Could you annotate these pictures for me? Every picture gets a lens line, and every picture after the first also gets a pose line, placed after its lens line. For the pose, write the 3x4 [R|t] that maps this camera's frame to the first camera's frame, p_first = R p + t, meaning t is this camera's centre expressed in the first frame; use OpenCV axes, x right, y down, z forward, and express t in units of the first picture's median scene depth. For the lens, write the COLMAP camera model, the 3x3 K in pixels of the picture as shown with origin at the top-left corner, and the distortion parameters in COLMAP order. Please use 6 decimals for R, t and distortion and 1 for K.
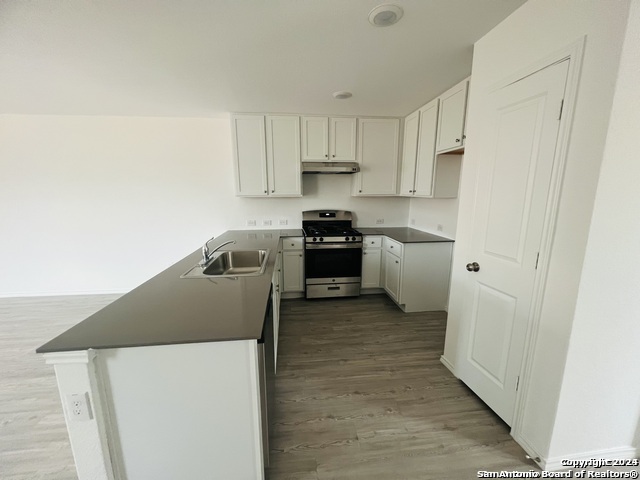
lens RADIAL K [[255.5, 0, 320.0], [0, 255.5, 240.0], [0, 0, 1]] dist [-0.001283, -0.000147]
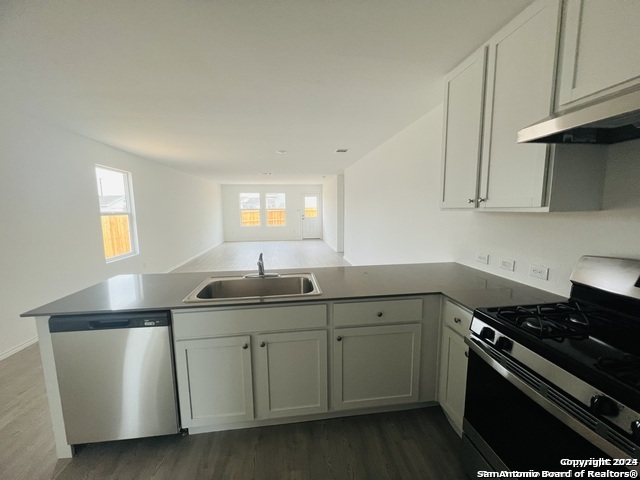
lens RADIAL K [[255.5, 0, 320.0], [0, 255.5, 240.0], [0, 0, 1]] dist [-0.001283, -0.000147]
pose [[0.004324, 0.130060, -0.991497, 0.292858], [-0.176439, 0.976050, 0.127264, -0.123862], [0.984302, 0.174389, 0.027168, 0.698616]]
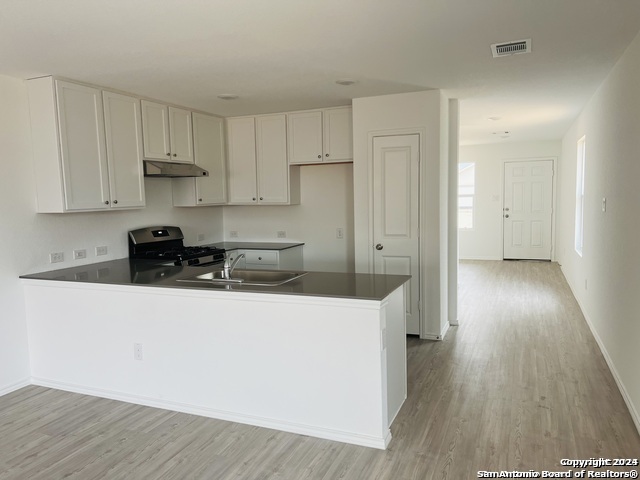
lens RADIAL K [[477.4, 0, 320.0], [0, 477.4, 240.0], [0, 0, 1]] dist [0.066144, 0.000092]
pose [[0.494822, -0.087255, 0.864603, -1.004794], [0.179941, 0.983670, -0.003712, 0.006667], [-0.850160, 0.157414, 0.502442, -0.057757]]
